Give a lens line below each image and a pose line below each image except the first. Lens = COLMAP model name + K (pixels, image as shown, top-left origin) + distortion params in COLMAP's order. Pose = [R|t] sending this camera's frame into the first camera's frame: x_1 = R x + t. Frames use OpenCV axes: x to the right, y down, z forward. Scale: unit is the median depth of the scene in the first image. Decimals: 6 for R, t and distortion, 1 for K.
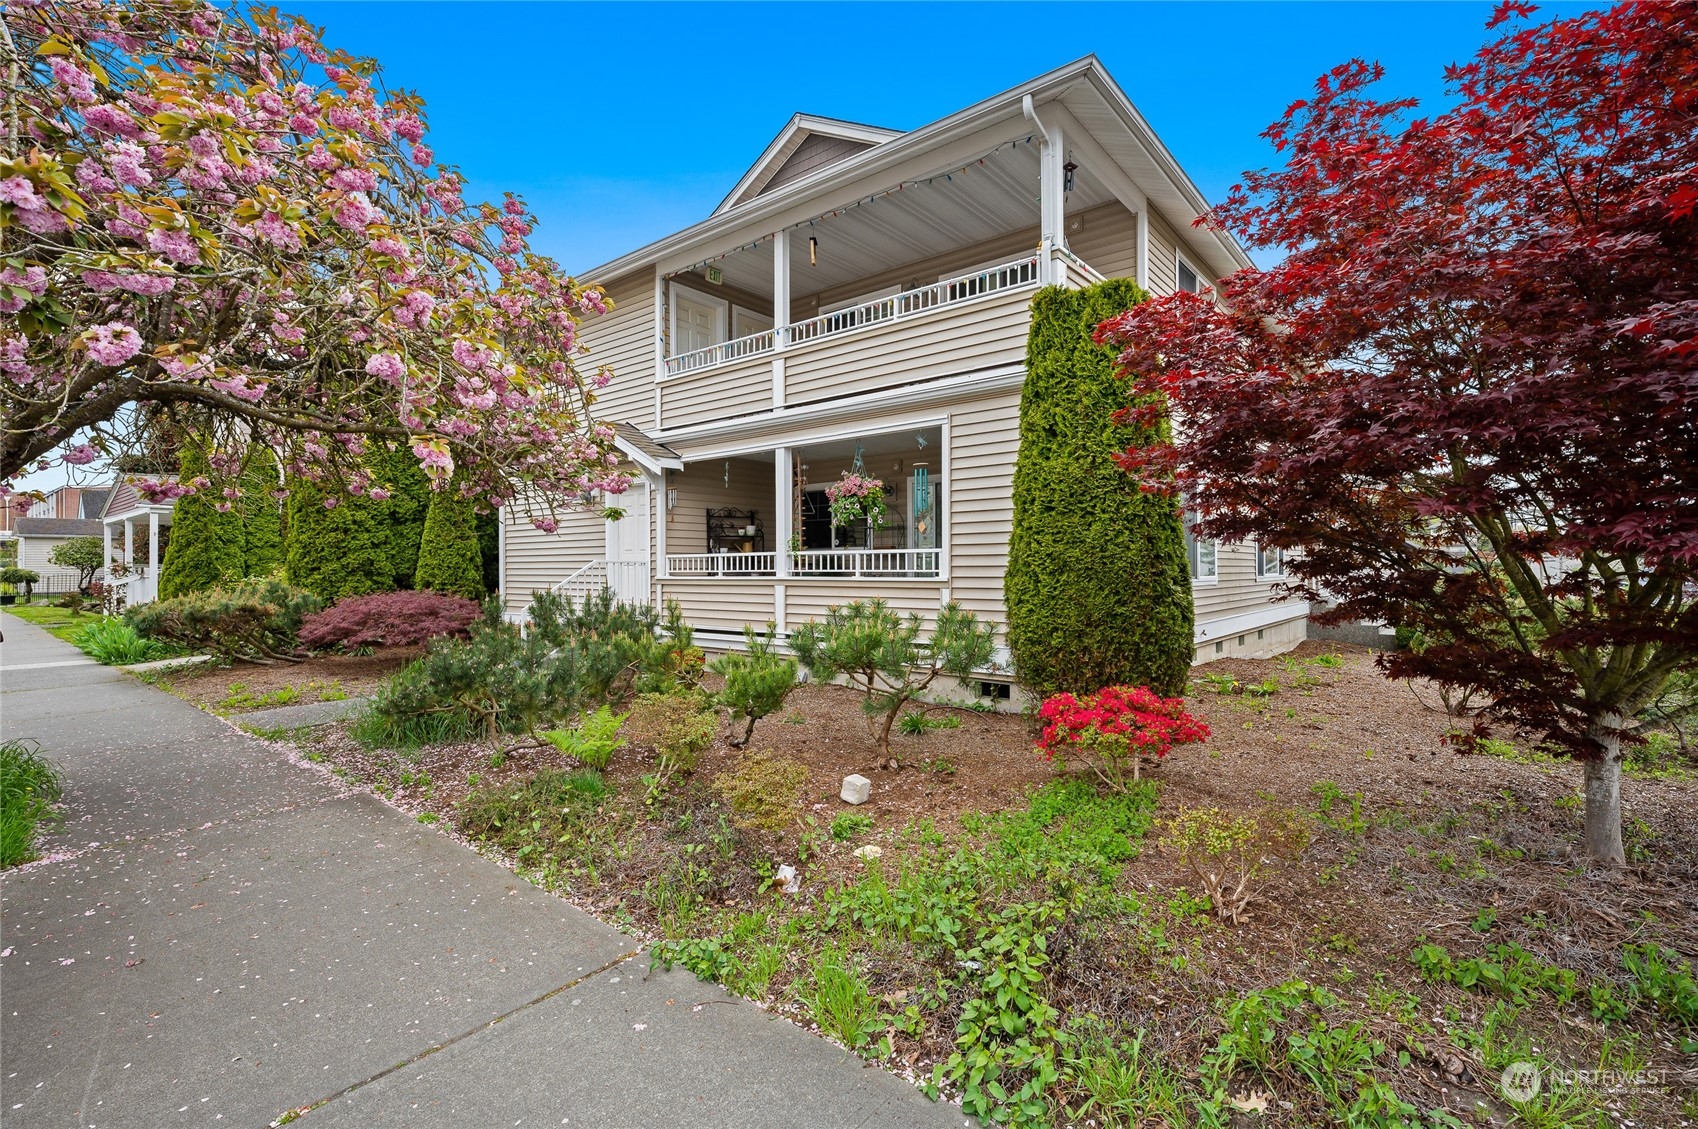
lens RADIAL K [[771.0, 0, 849.0], [0, 771.0, 564.5], [0, 0, 1]] dist [-0.000417, -0.000015]
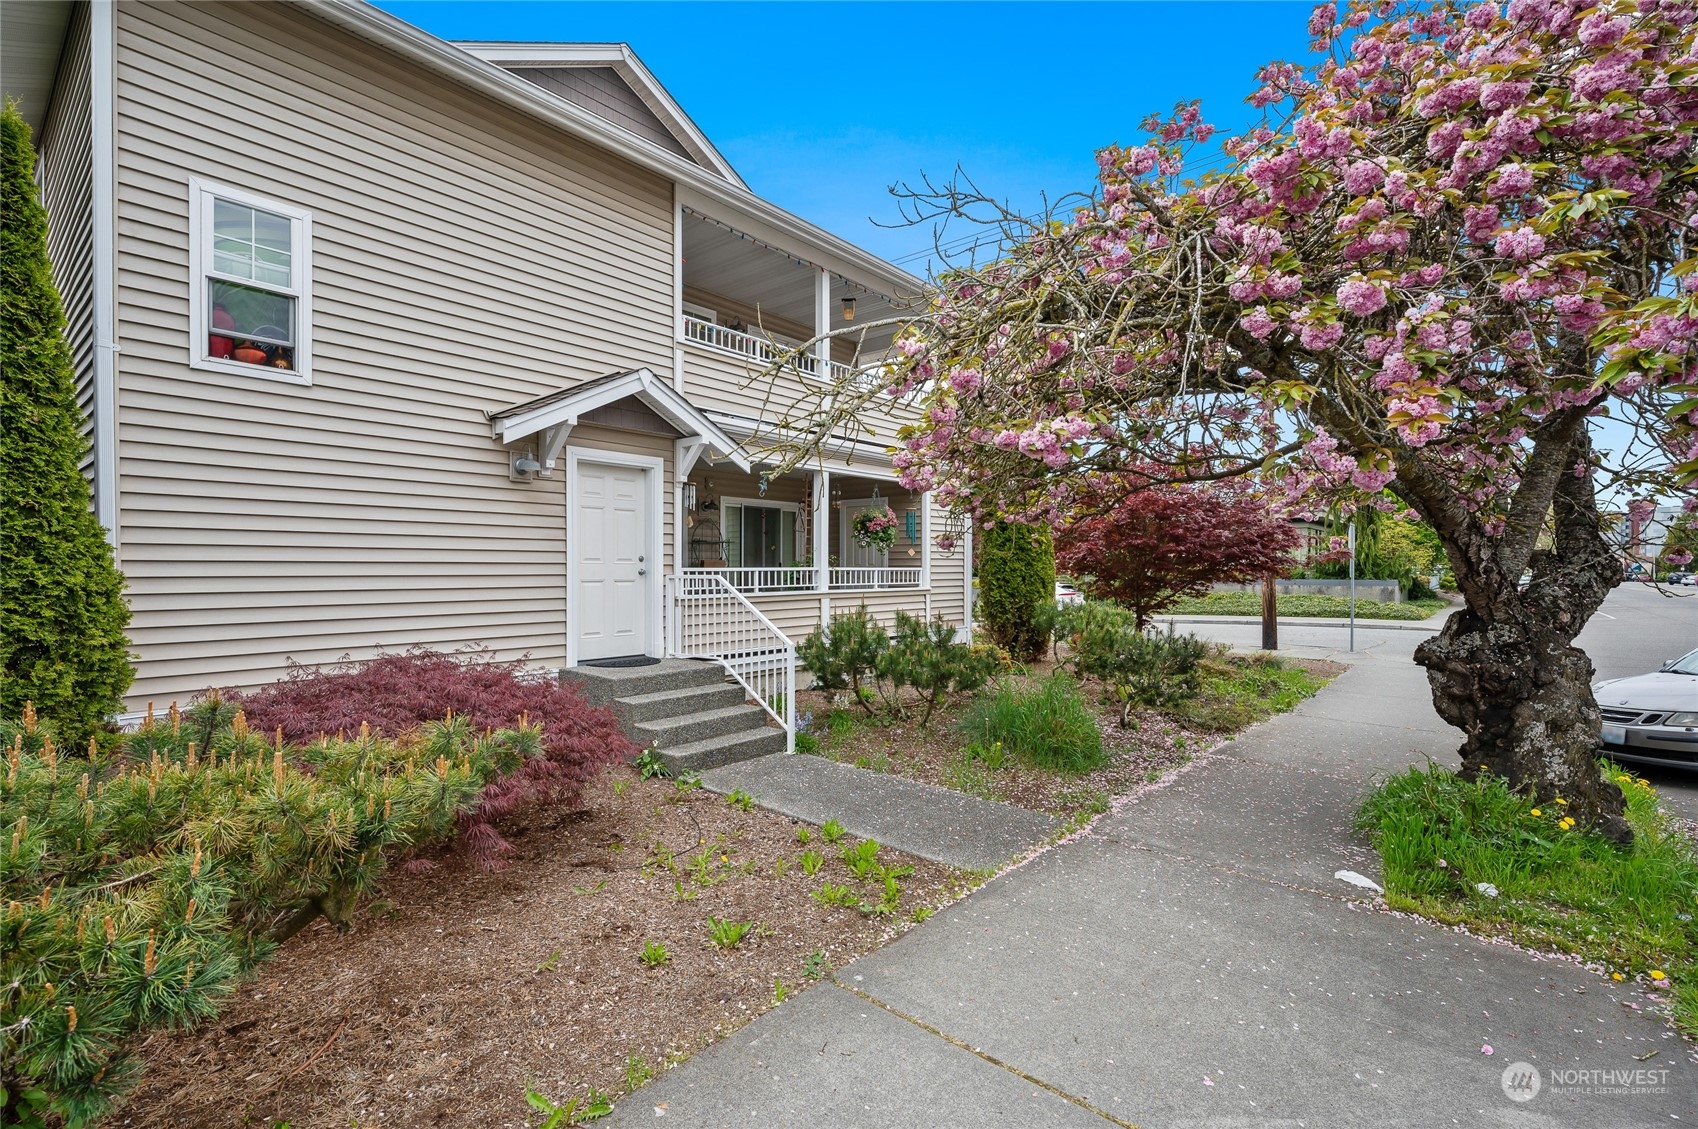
lens RADIAL K [[782.1, 0, 850.3], [0, 782.1, 587.4], [0, 0, 1]] dist [0.000803, 0.000065]
pose [[0.011950, -0.005231, 0.999915, -1.110514], [0.014807, 0.999878, 0.005054, 0.006114], [-0.999819, 0.014745, 0.012026, 0.897291]]
